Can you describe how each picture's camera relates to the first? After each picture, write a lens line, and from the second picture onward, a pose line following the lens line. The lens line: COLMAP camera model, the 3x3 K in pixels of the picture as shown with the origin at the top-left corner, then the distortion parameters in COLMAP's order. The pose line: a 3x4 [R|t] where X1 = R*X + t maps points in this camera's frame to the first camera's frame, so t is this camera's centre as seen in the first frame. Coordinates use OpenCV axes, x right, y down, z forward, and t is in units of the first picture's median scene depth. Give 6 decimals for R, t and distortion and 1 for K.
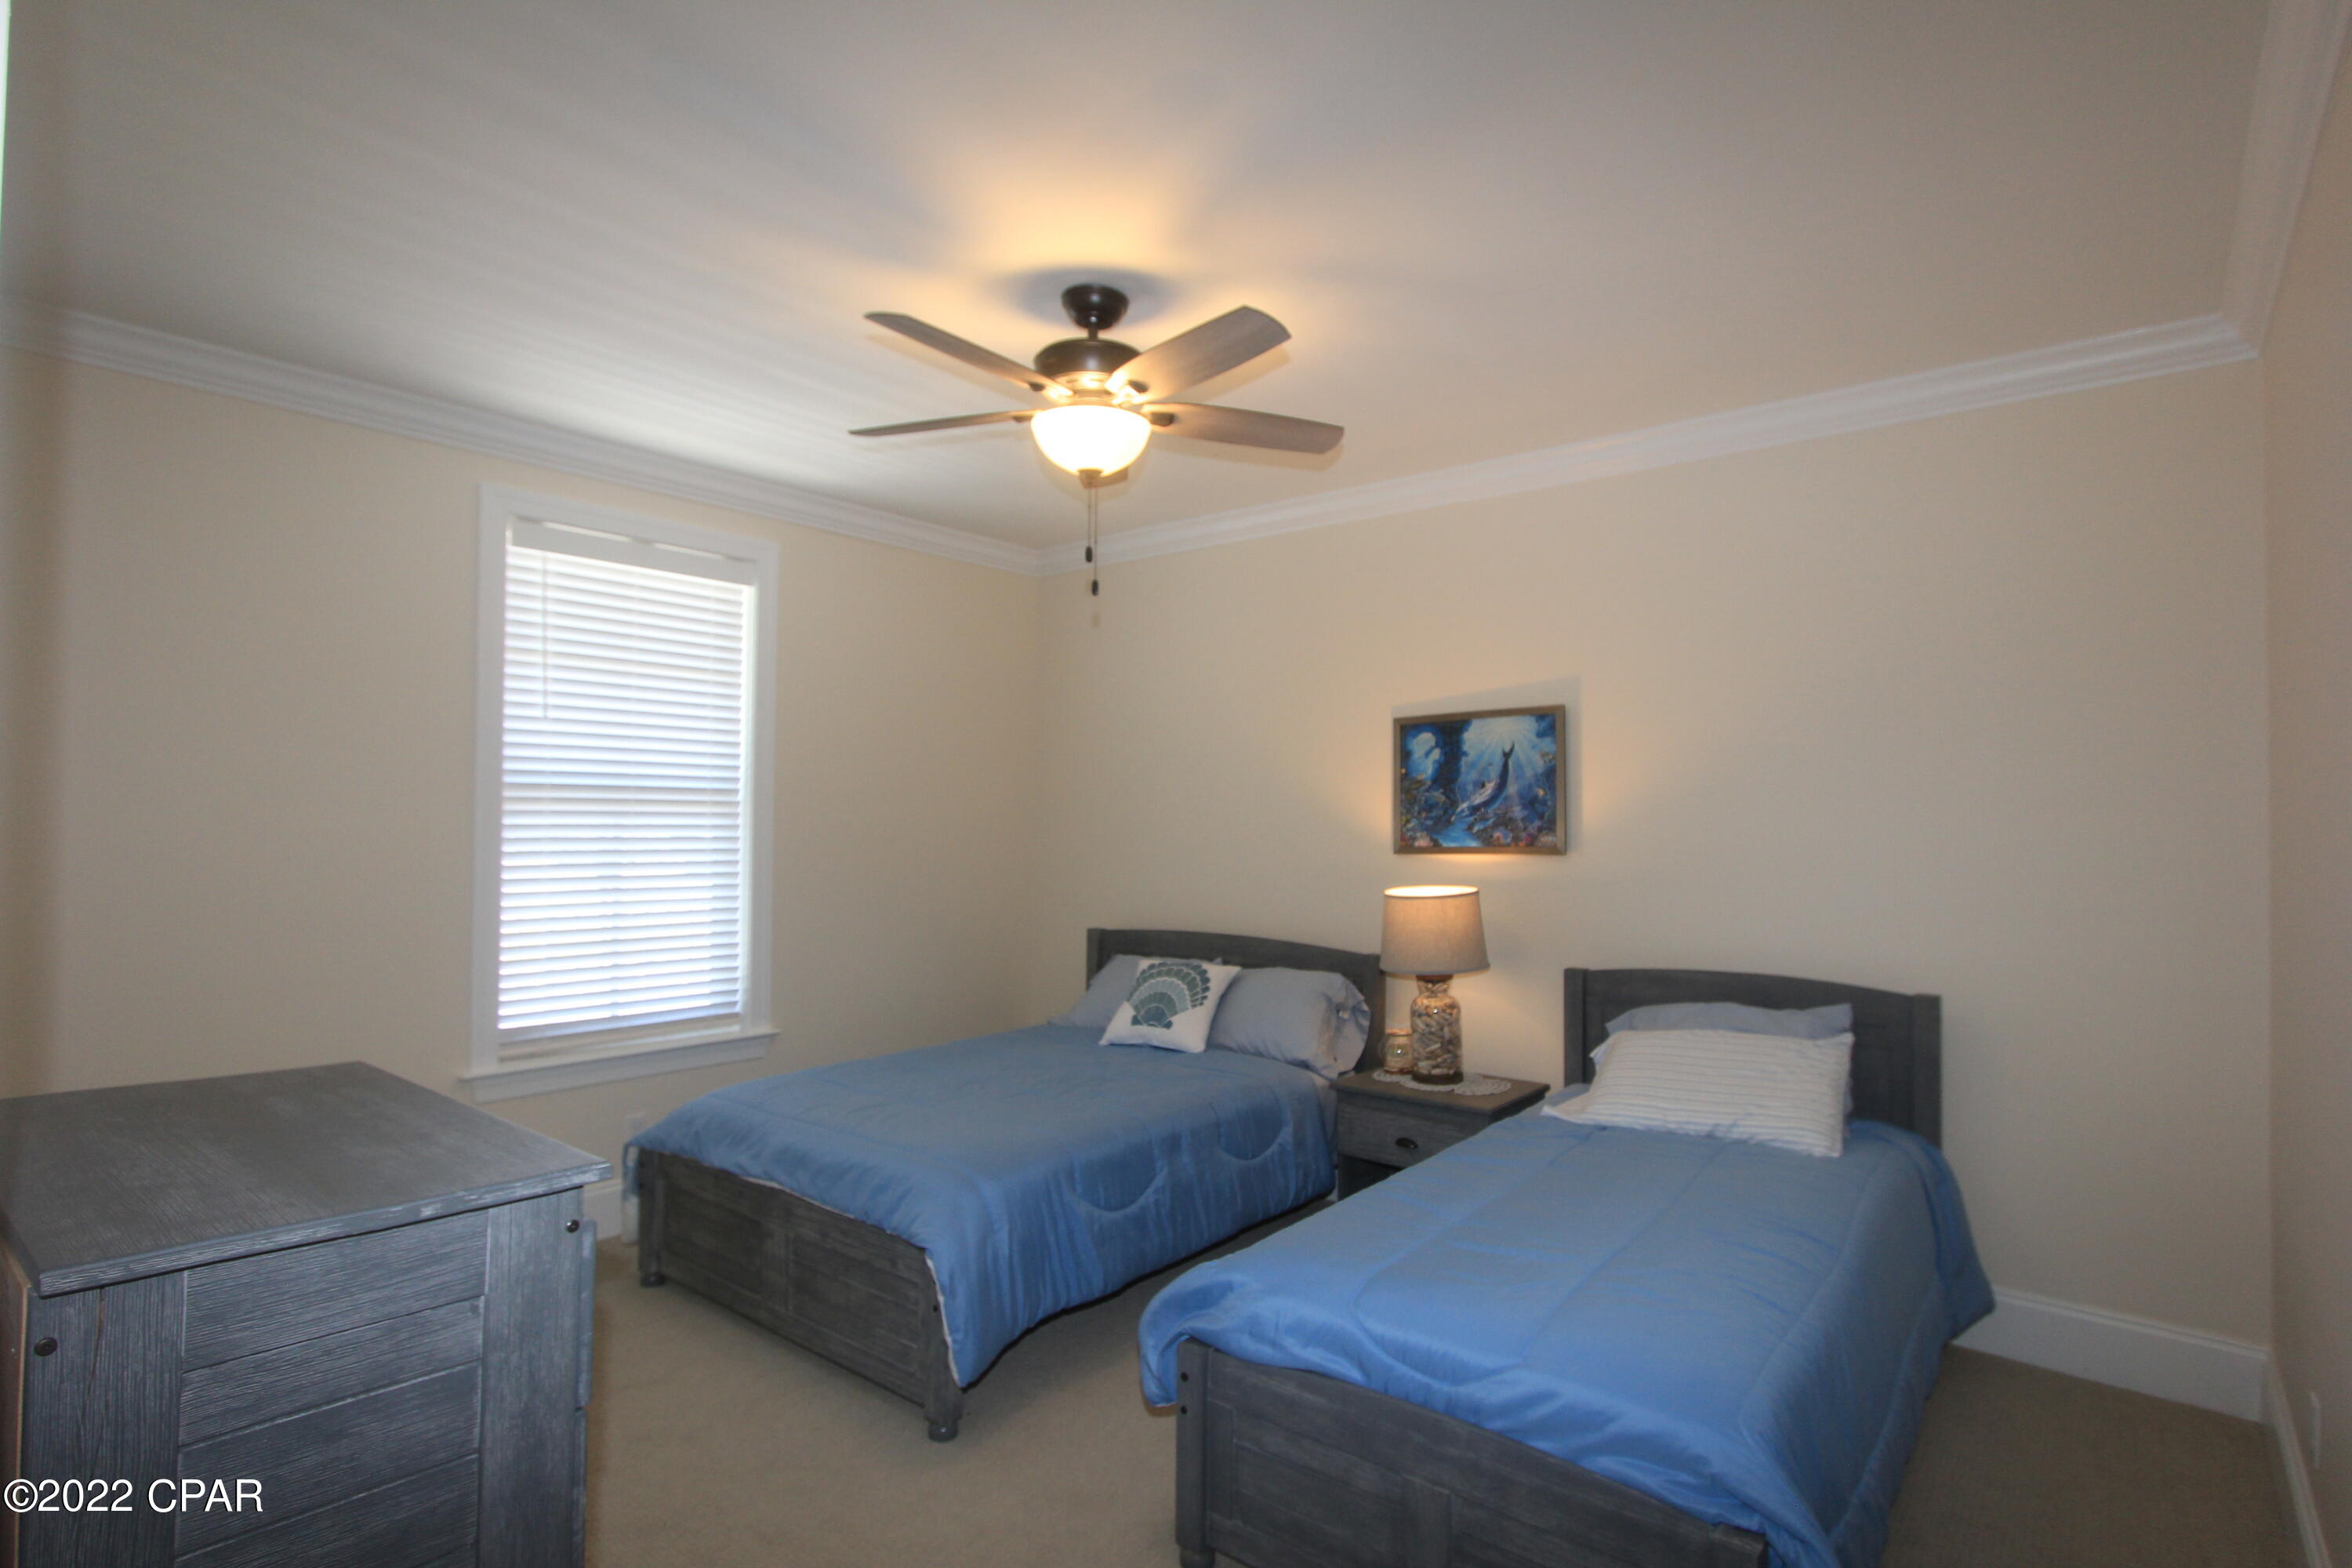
lens RADIAL K [[1169.6, 0, 1188.1], [0, 1169.6, 780.5], [0, 0, 1]] dist [-0.028970, -0.000004]
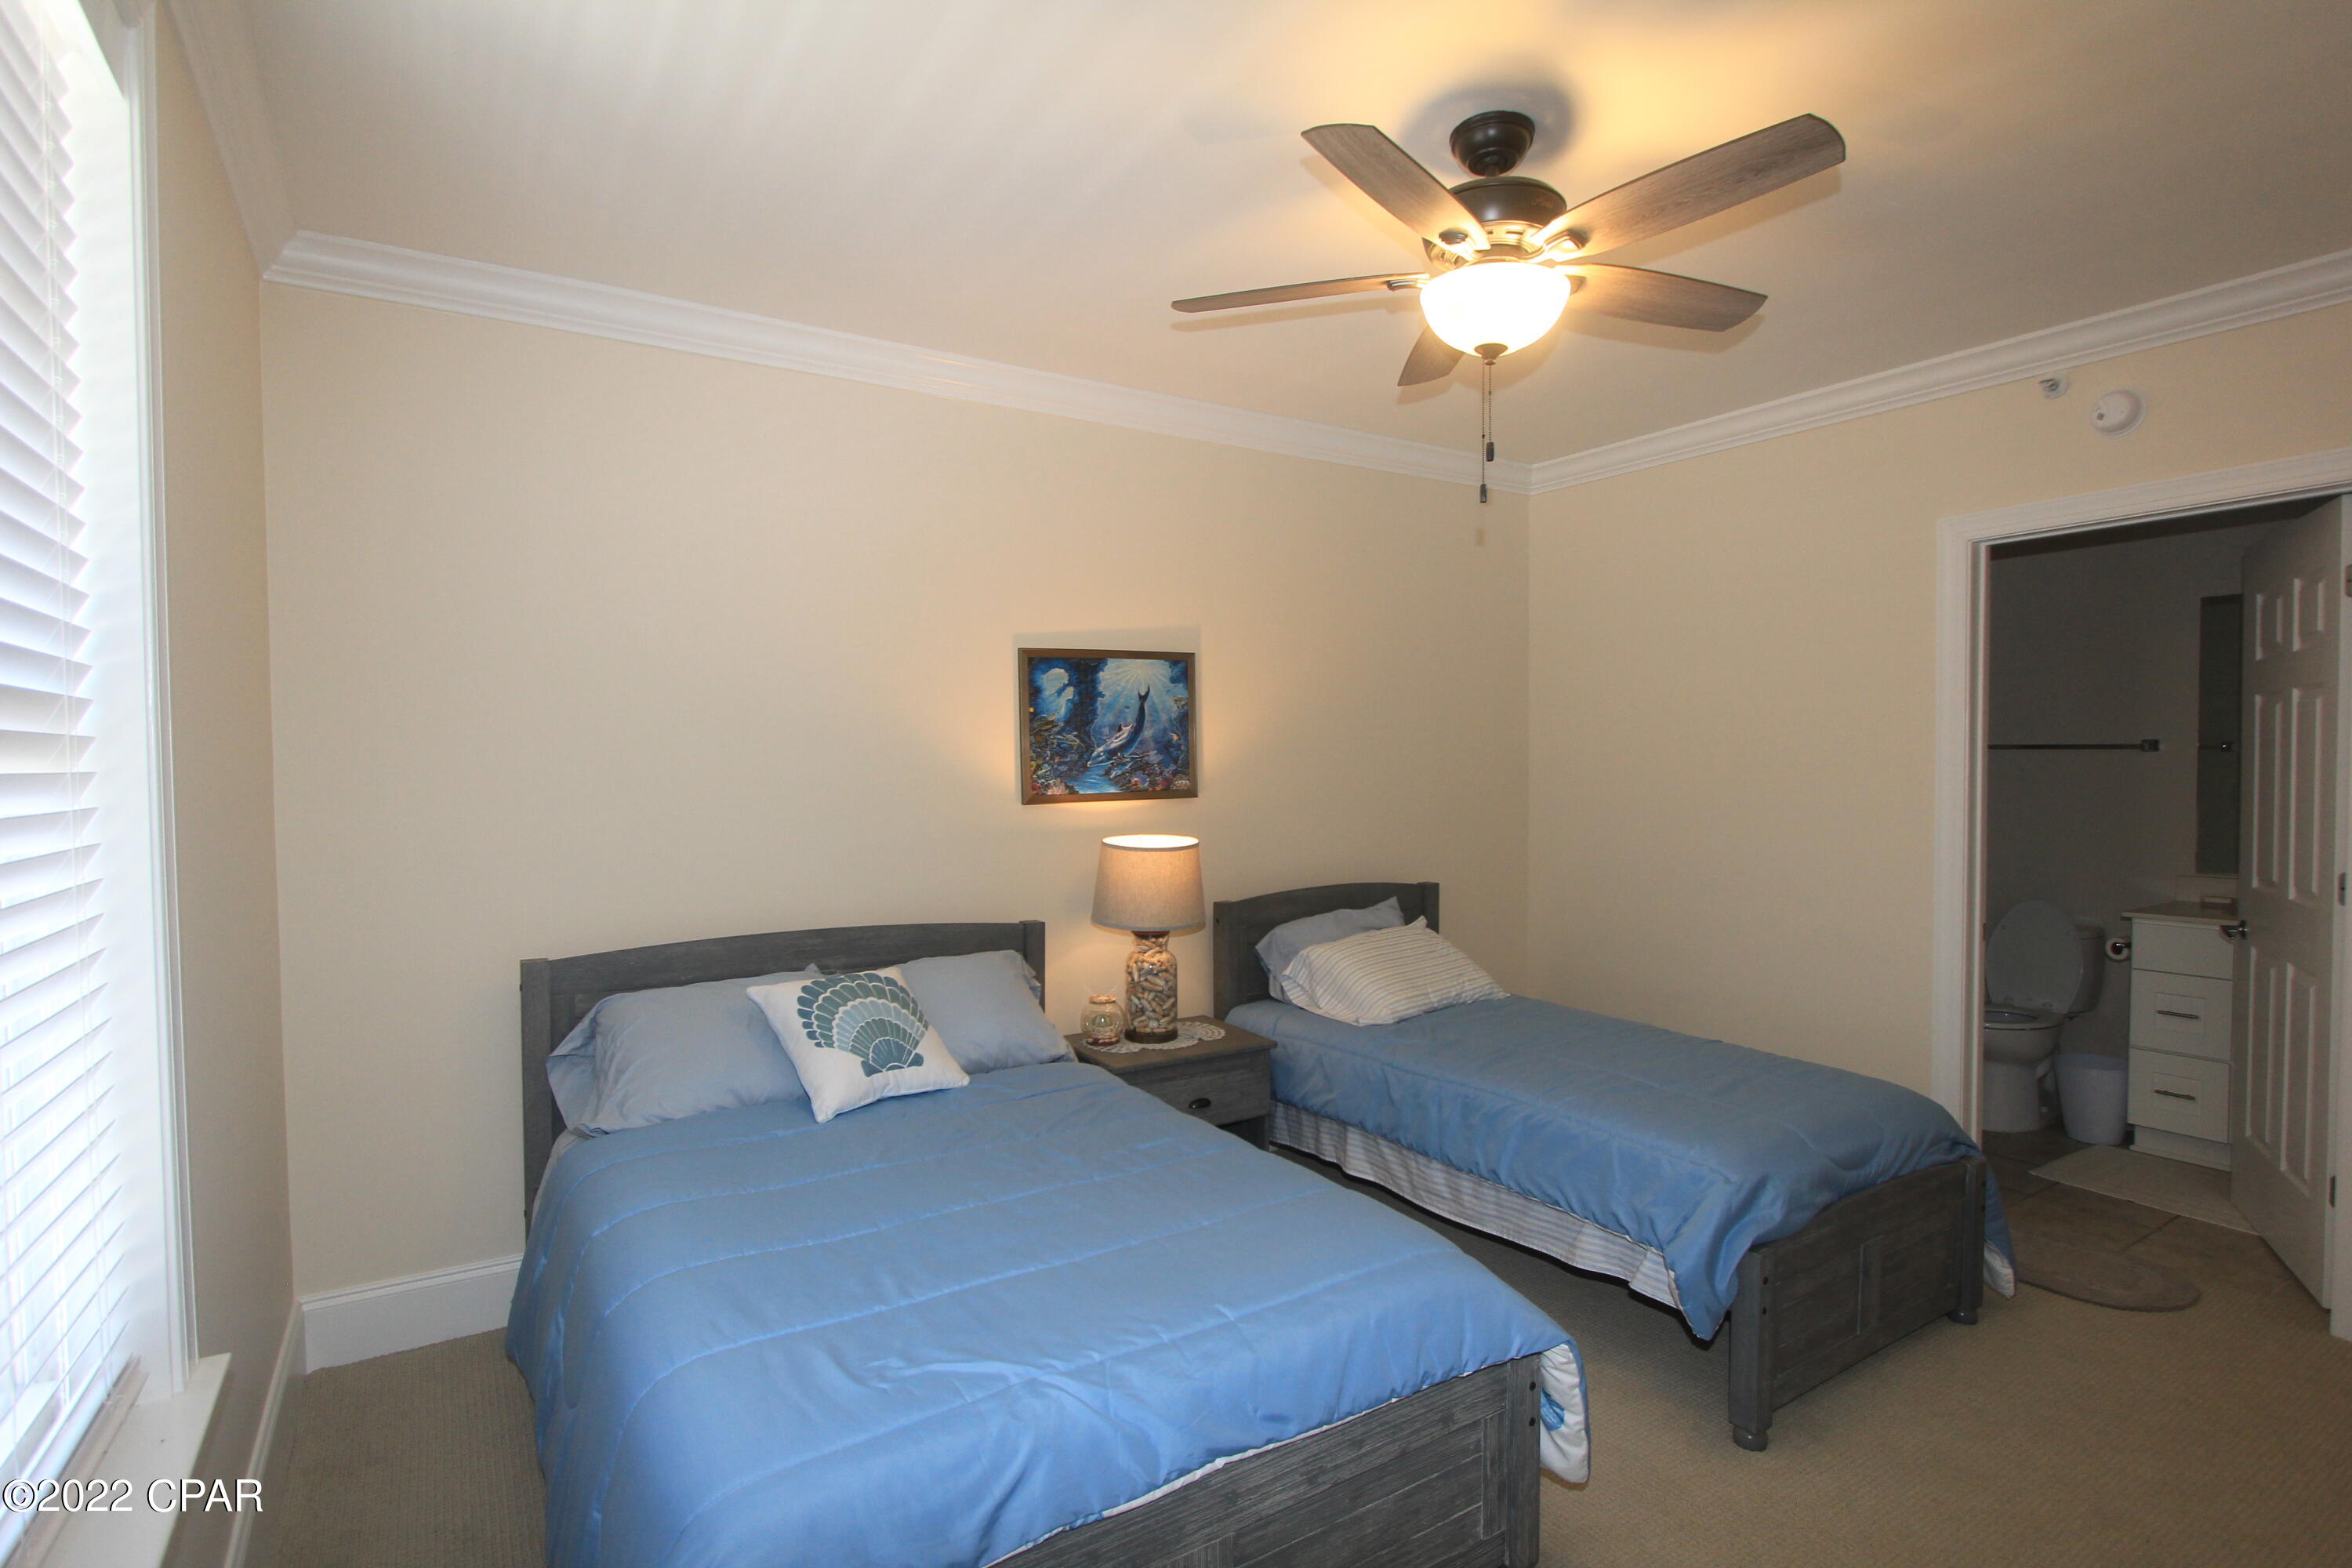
lens RADIAL K [[1169.6, 0, 1190.3], [0, 1169.6, 789.1], [0, 0, 1]] dist [-0.028970, -0.000004]
pose [[0.314807, -0.035030, 0.948509, -0.641737], [-0.029075, 0.998494, 0.046525, 0.007356], [-0.948710, -0.042224, 0.313315, 0.641221]]
